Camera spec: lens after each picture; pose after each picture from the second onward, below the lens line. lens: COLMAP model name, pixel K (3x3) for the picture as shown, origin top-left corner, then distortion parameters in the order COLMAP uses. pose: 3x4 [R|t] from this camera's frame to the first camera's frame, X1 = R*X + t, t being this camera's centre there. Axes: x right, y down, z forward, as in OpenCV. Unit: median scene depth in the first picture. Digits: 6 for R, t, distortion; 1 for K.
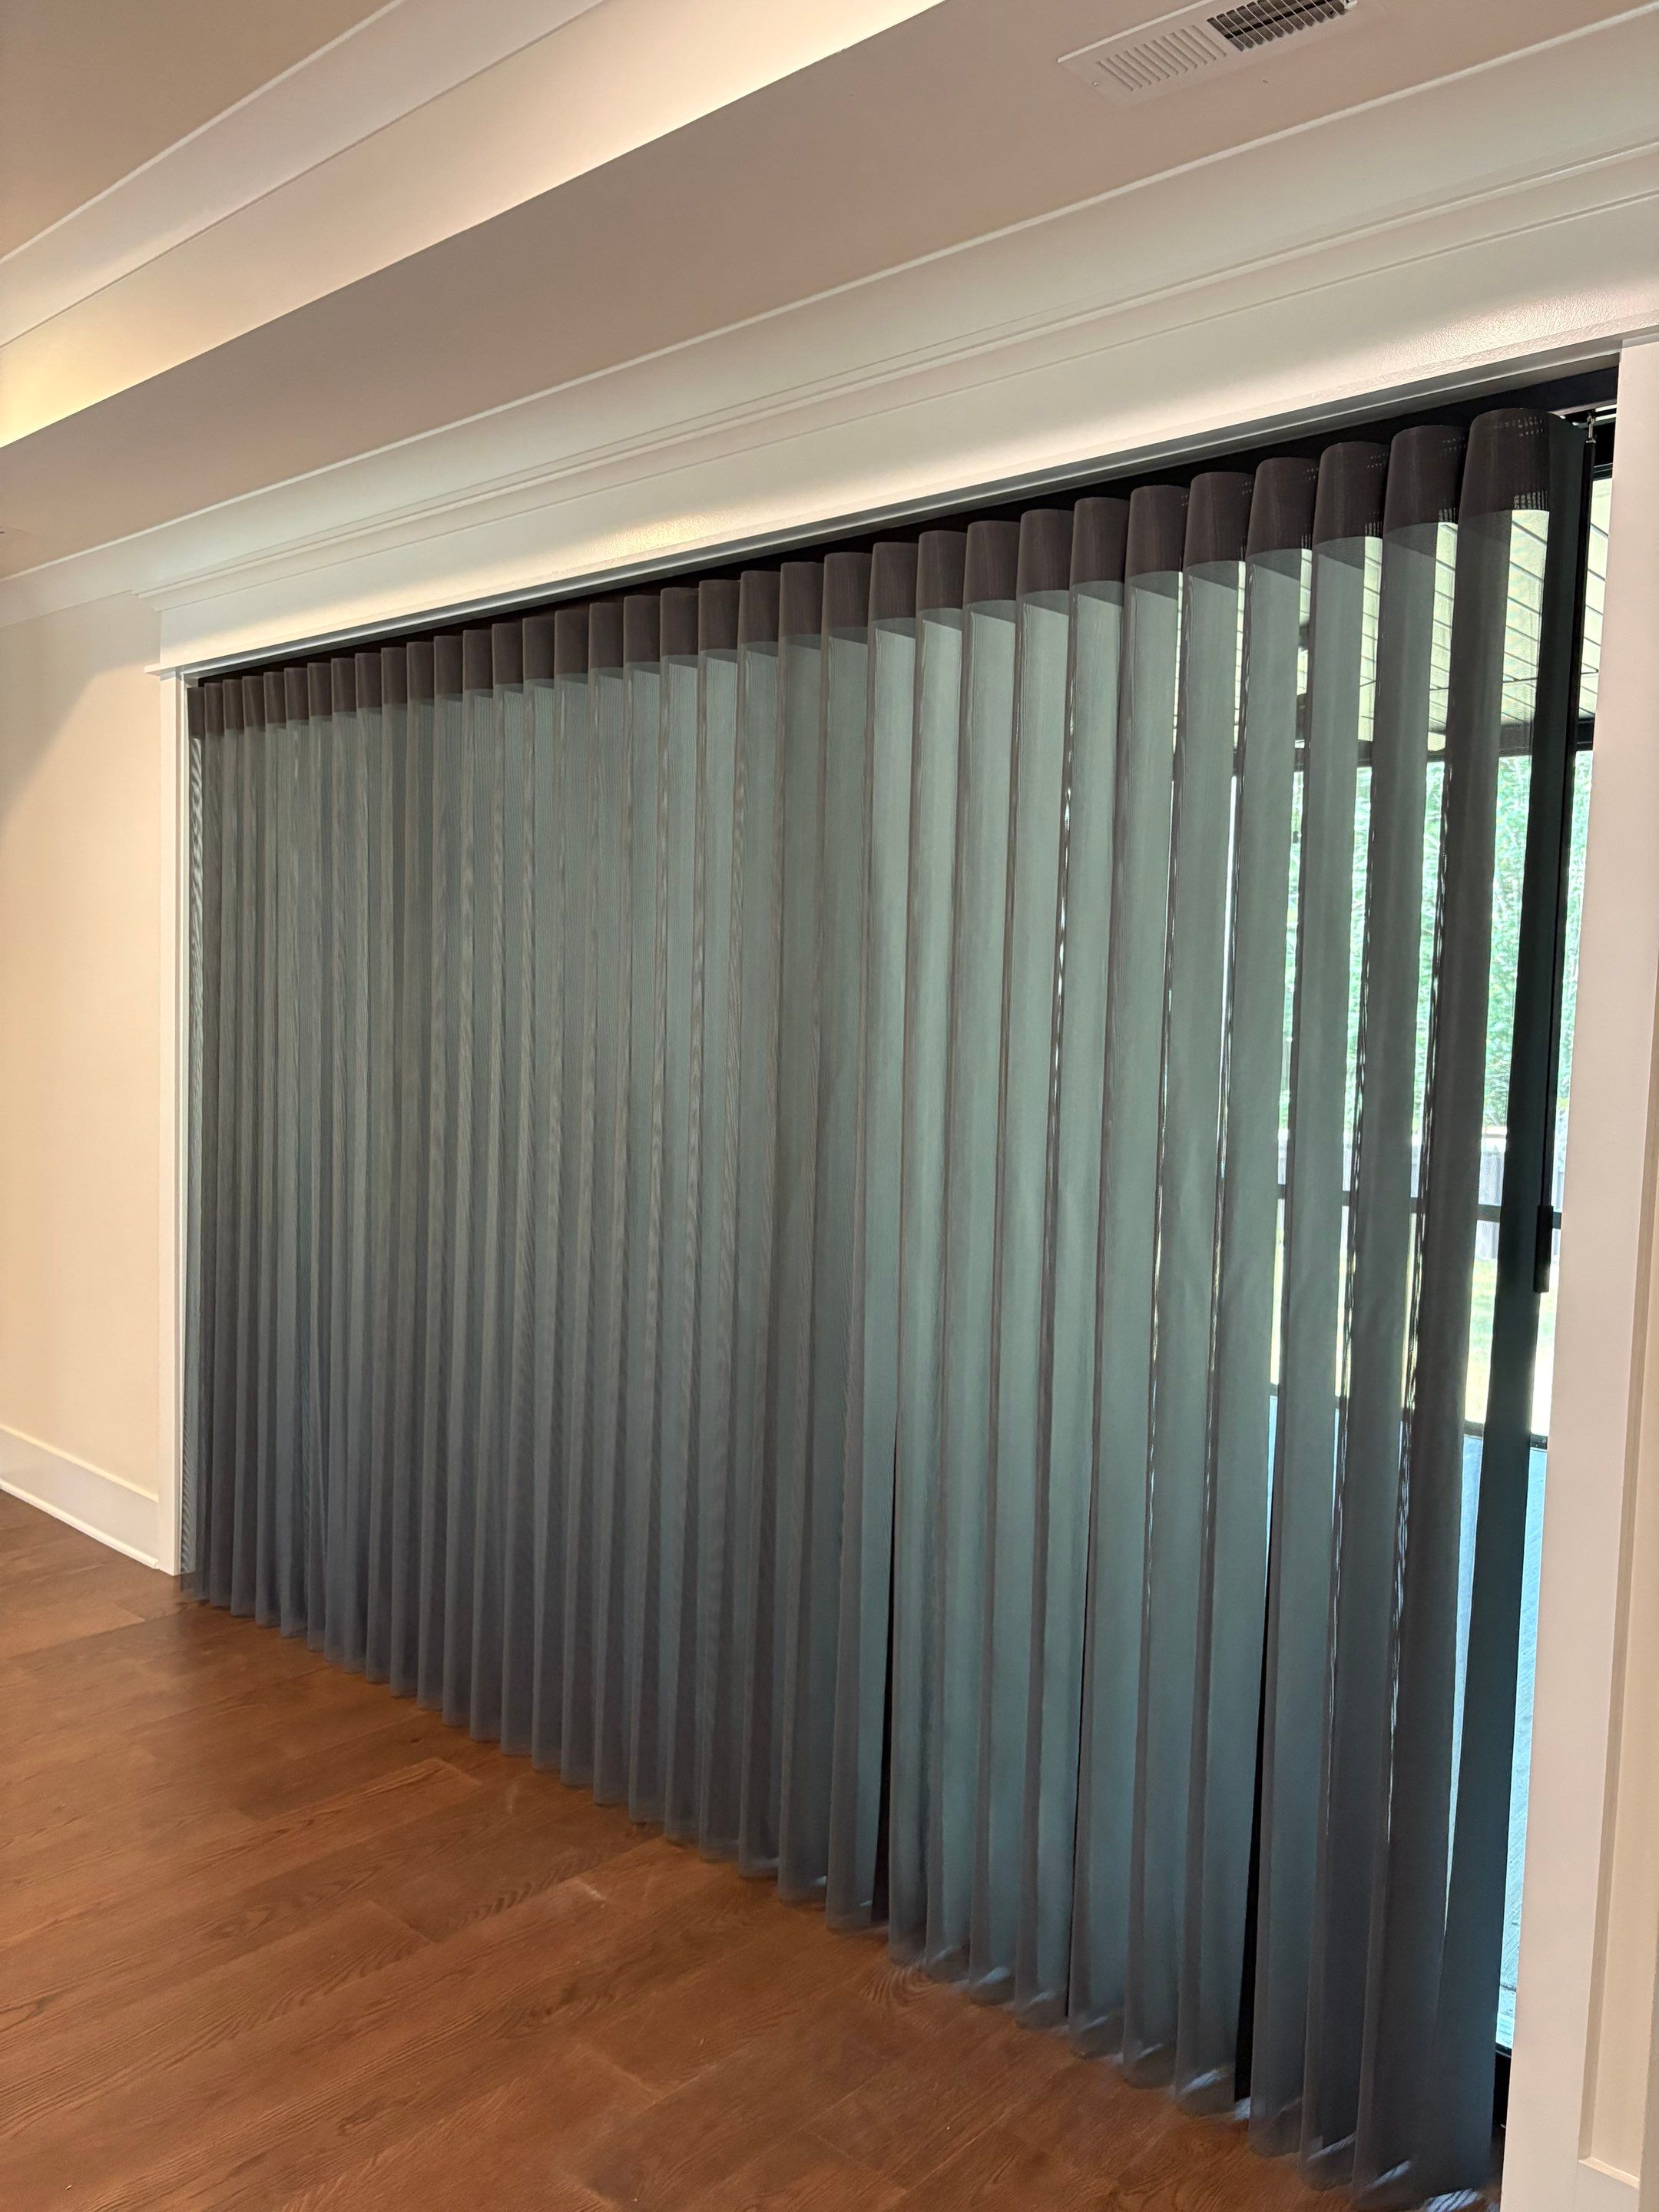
lens RADIAL K [[1675.2, 0, 826.1], [0, 1675.2, 1114.9], [0, 0, 1]] dist [0.030736, -0.047772]
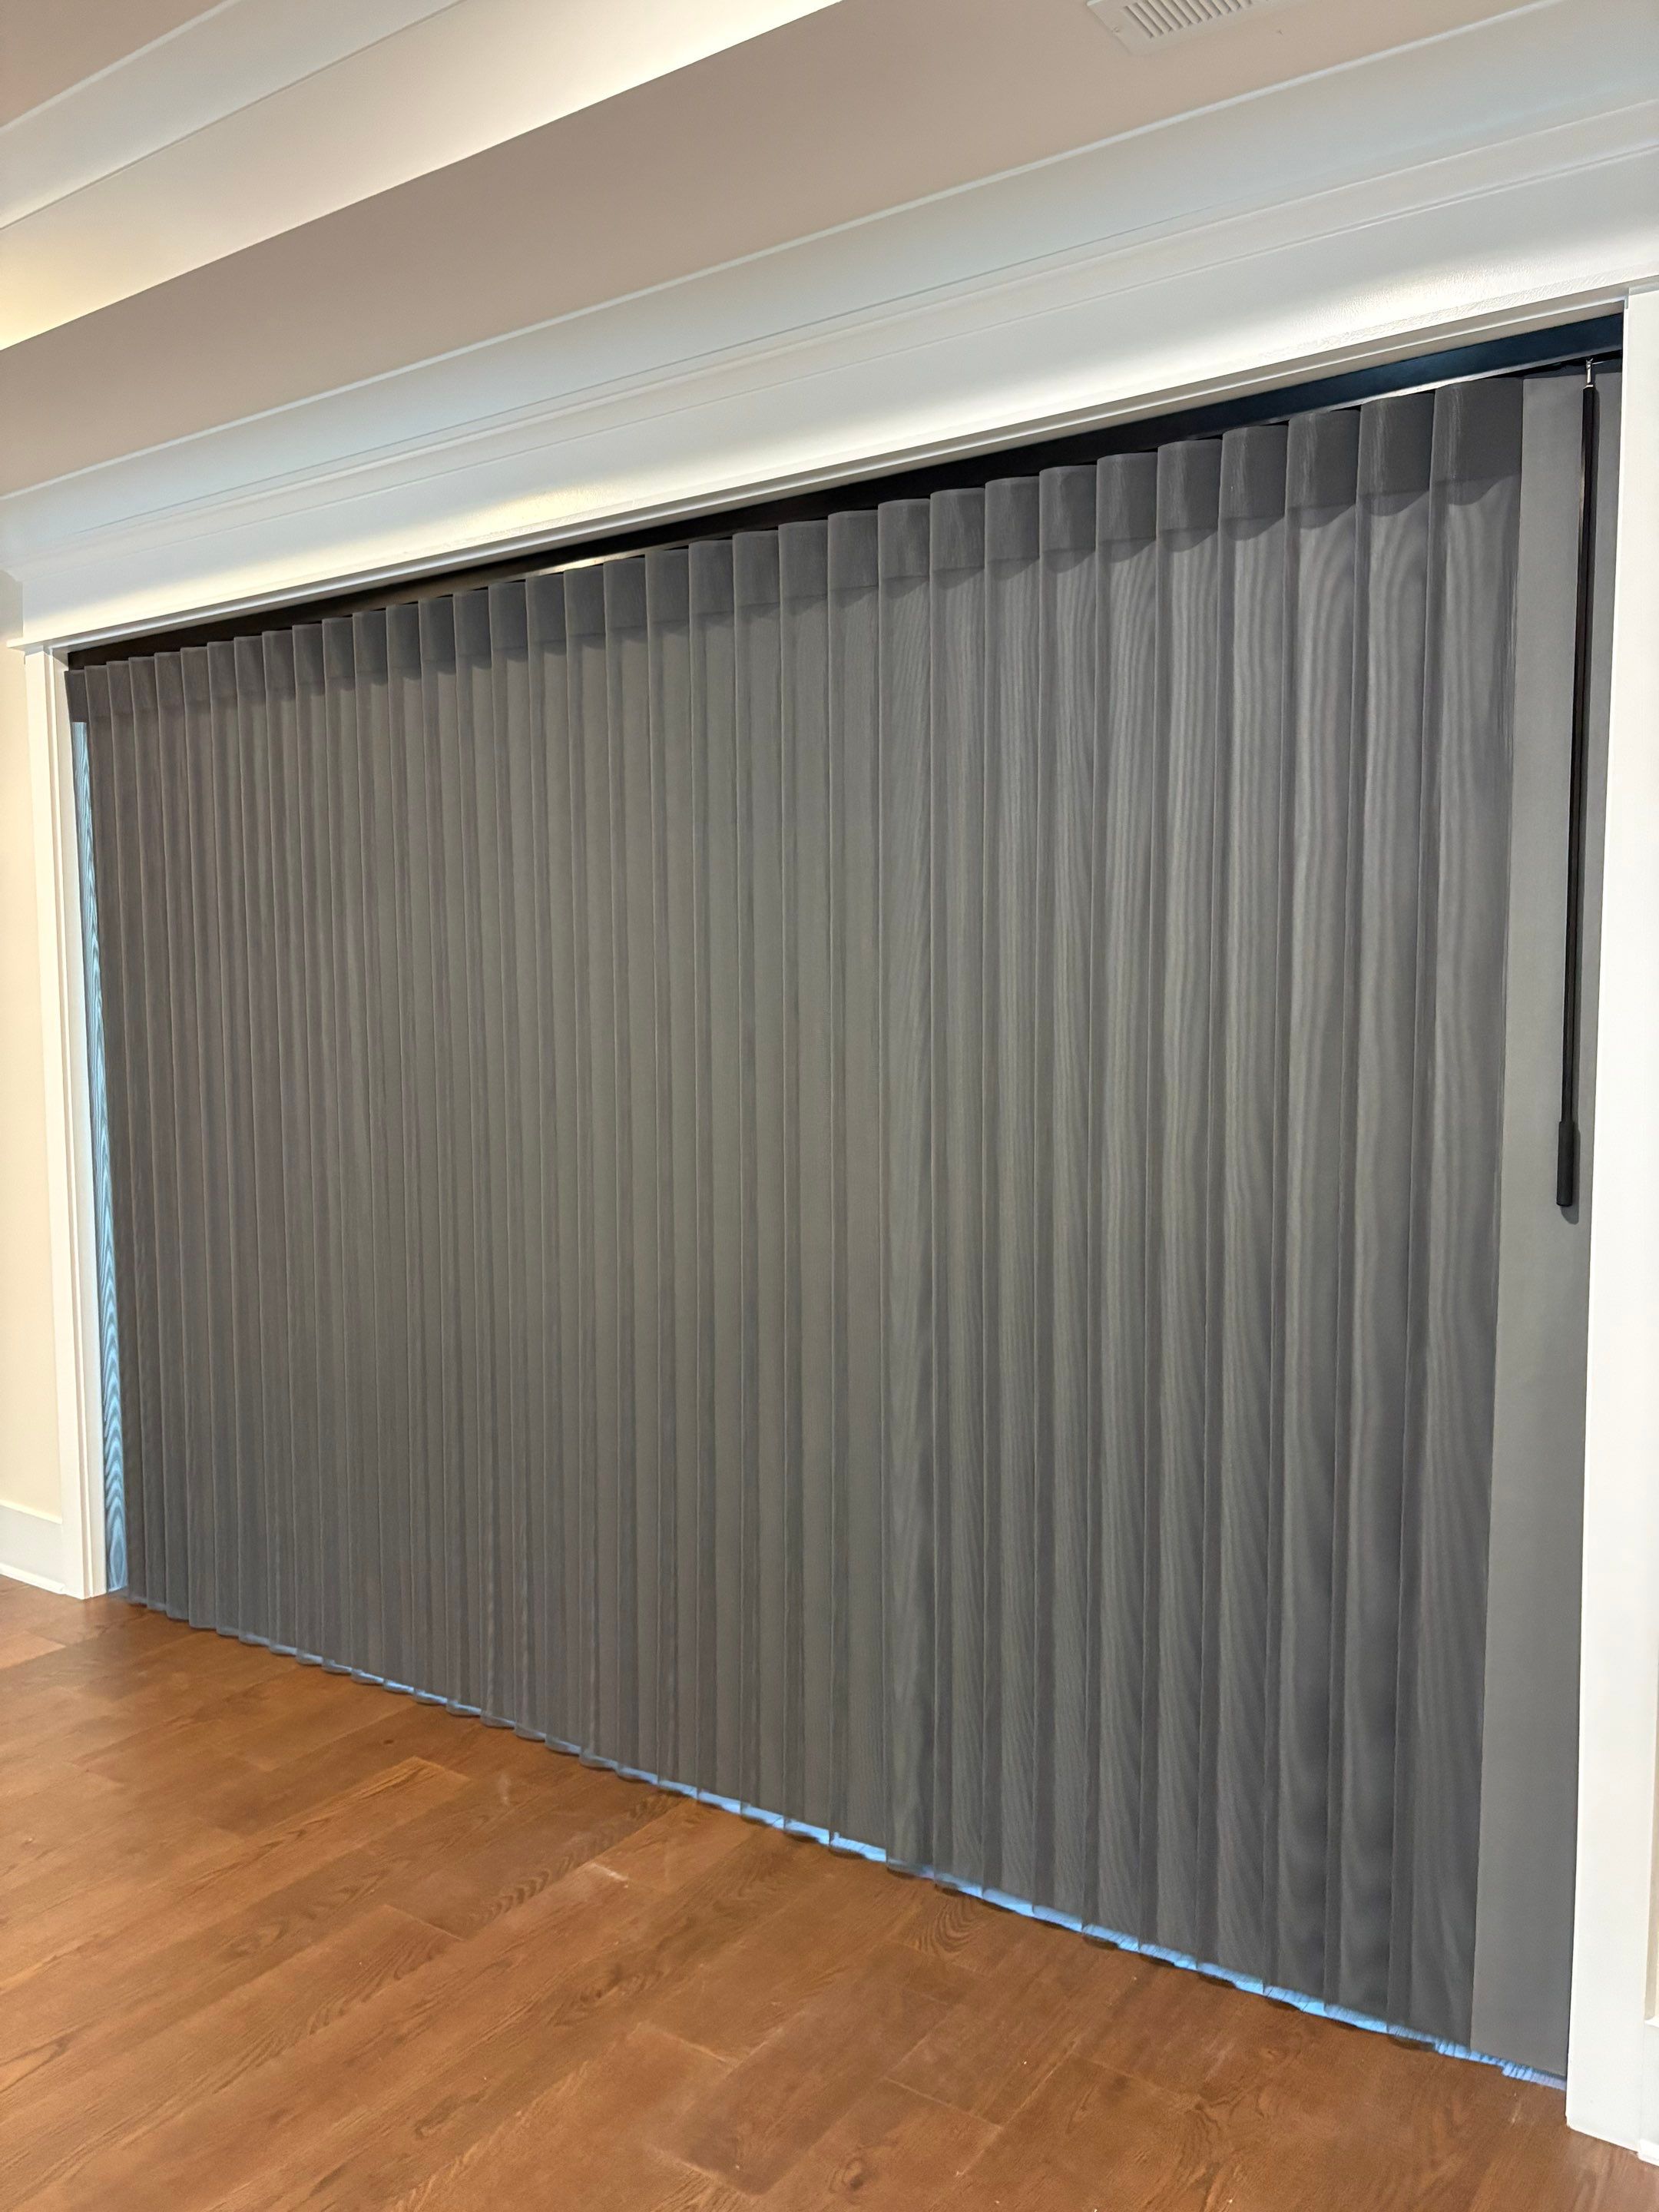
lens RADIAL K [[1675.2, 0, 819.9], [0, 1675.2, 1121.8], [0, 0, 1]] dist [0.030736, -0.047772]
pose [[0.992034, -0.045604, 0.117427, -0.123742], [0.044207, 0.998918, 0.014476, 0.014363], [-0.117960, -0.009169, 0.992976, 0.012930]]
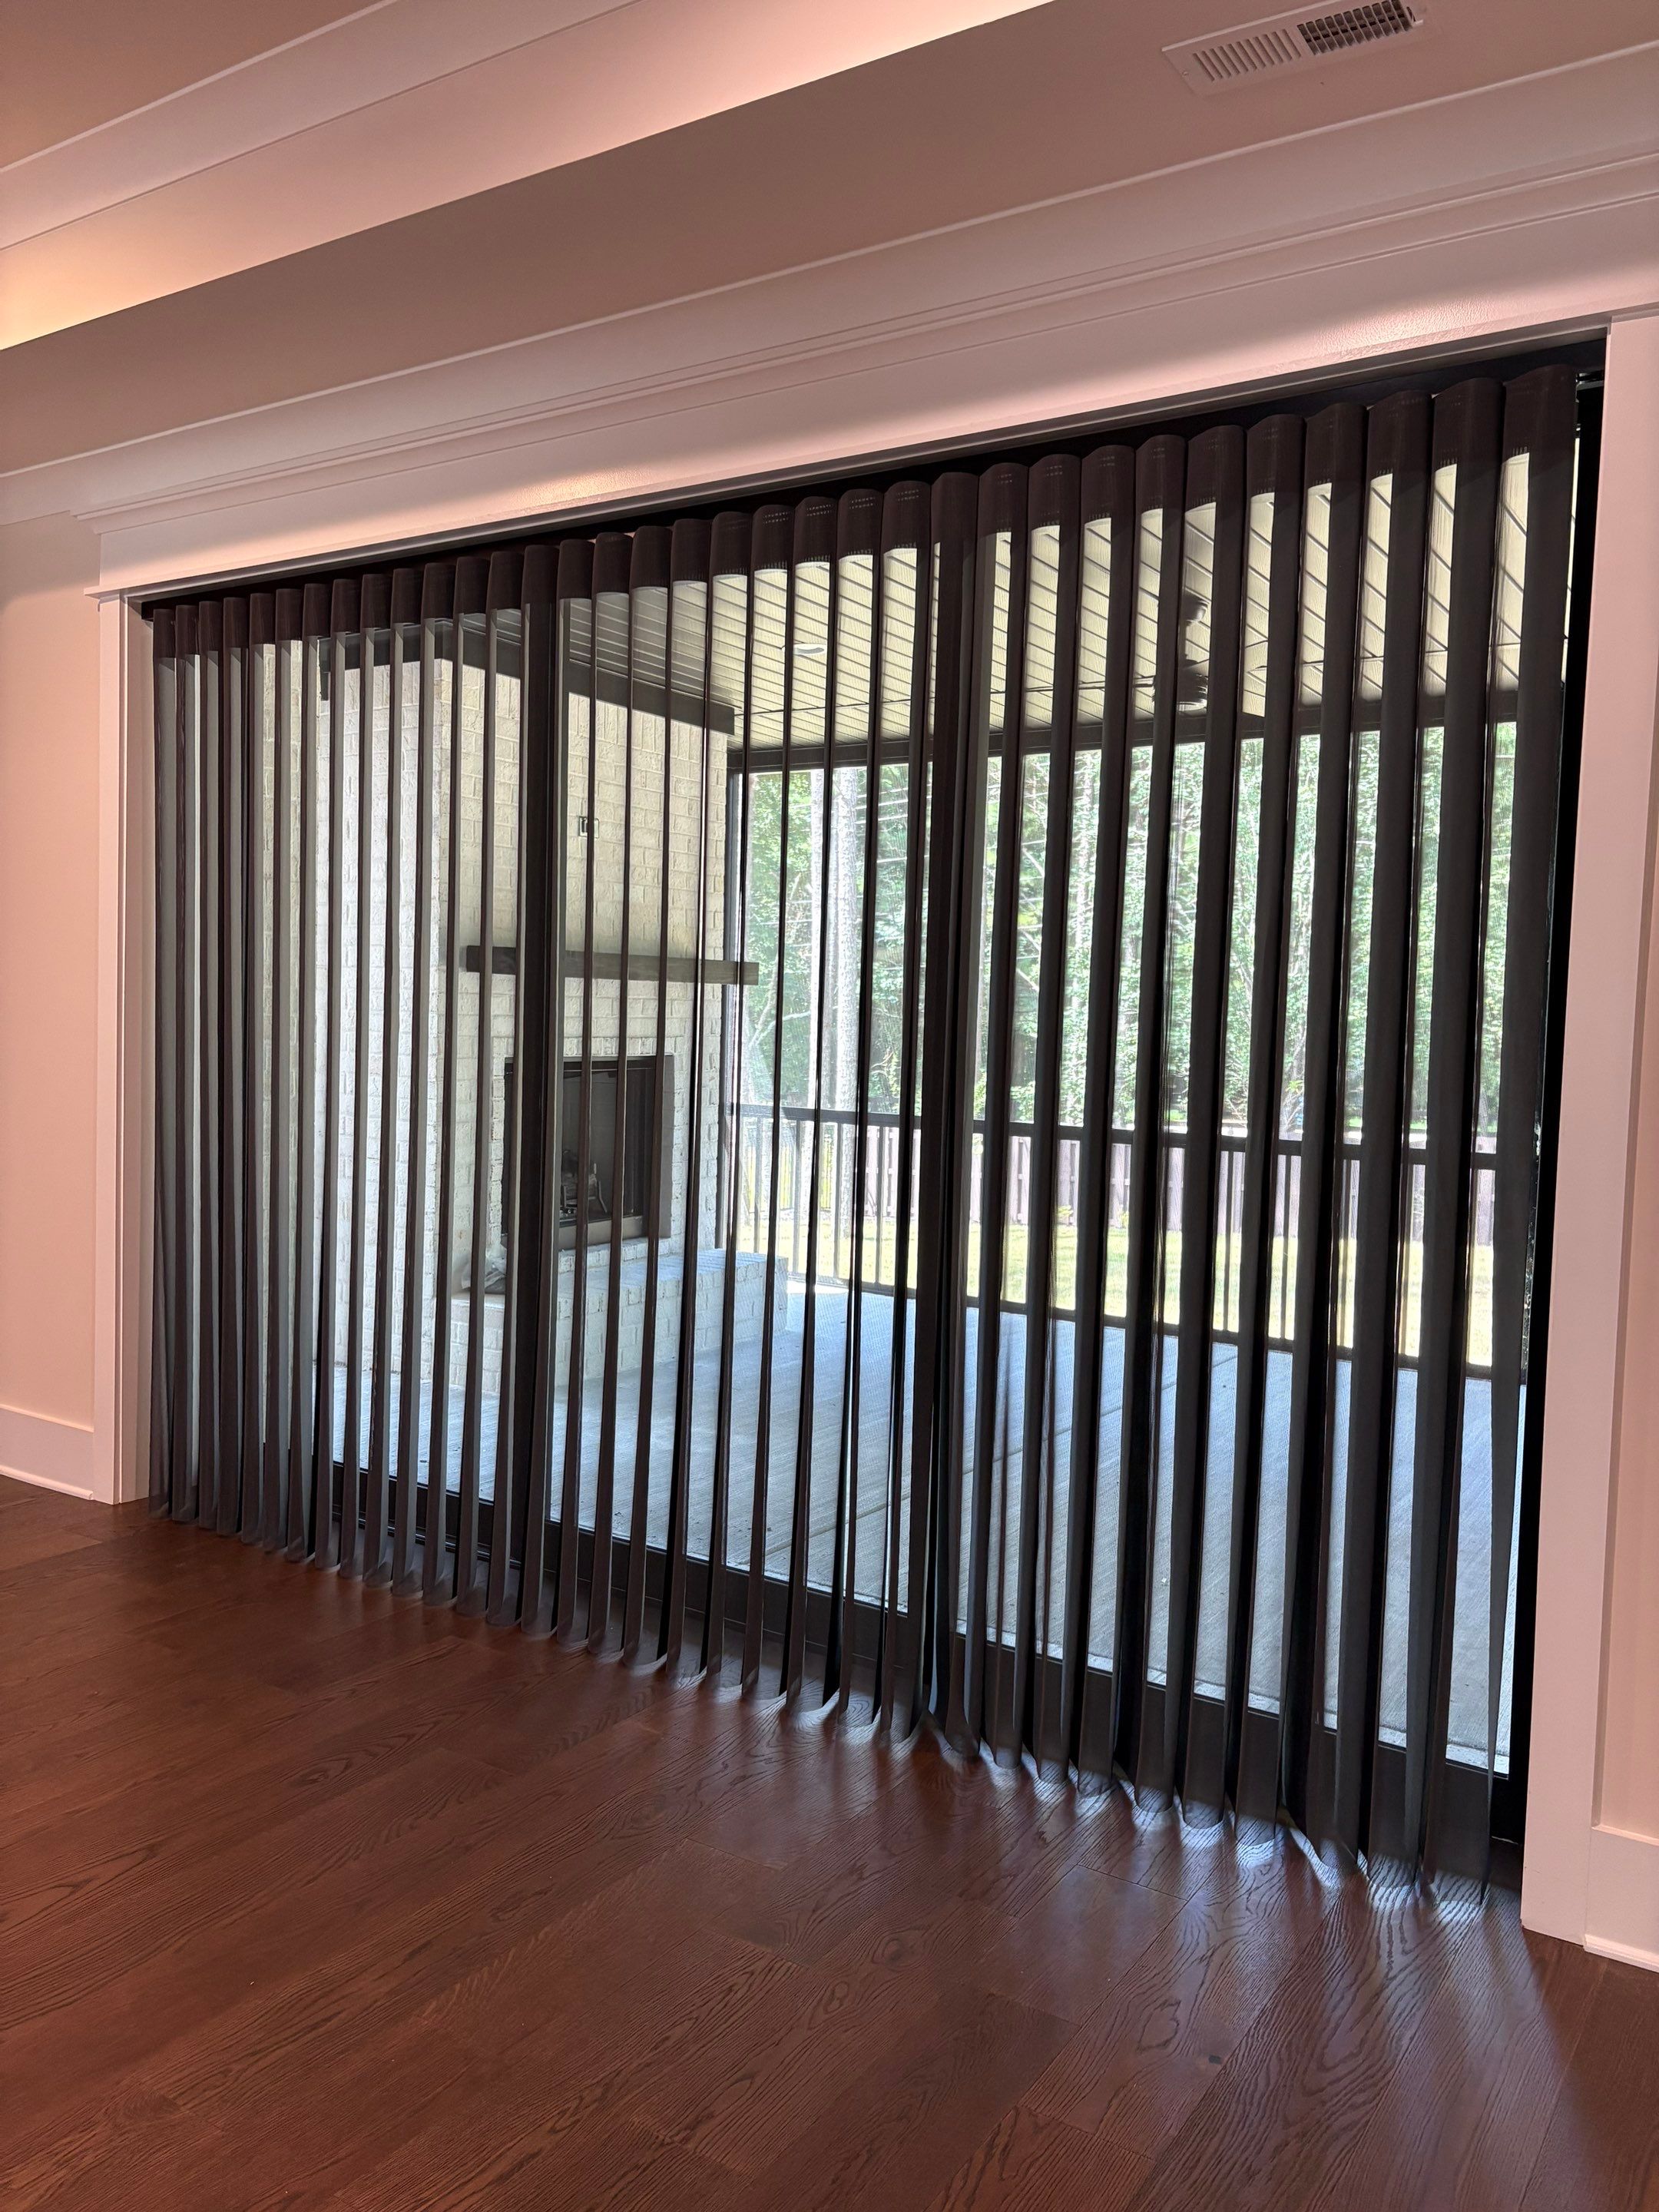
lens RADIAL K [[1675.2, 0, 831.7], [0, 1675.2, 1100.5], [0, 0, 1]] dist [0.030736, -0.047772]
pose [[0.987715, -0.009227, 0.155994, -0.202931], [0.010832, 0.999897, -0.009438, 0.082264], [-0.155891, 0.011011, 0.987713, -0.080954]]
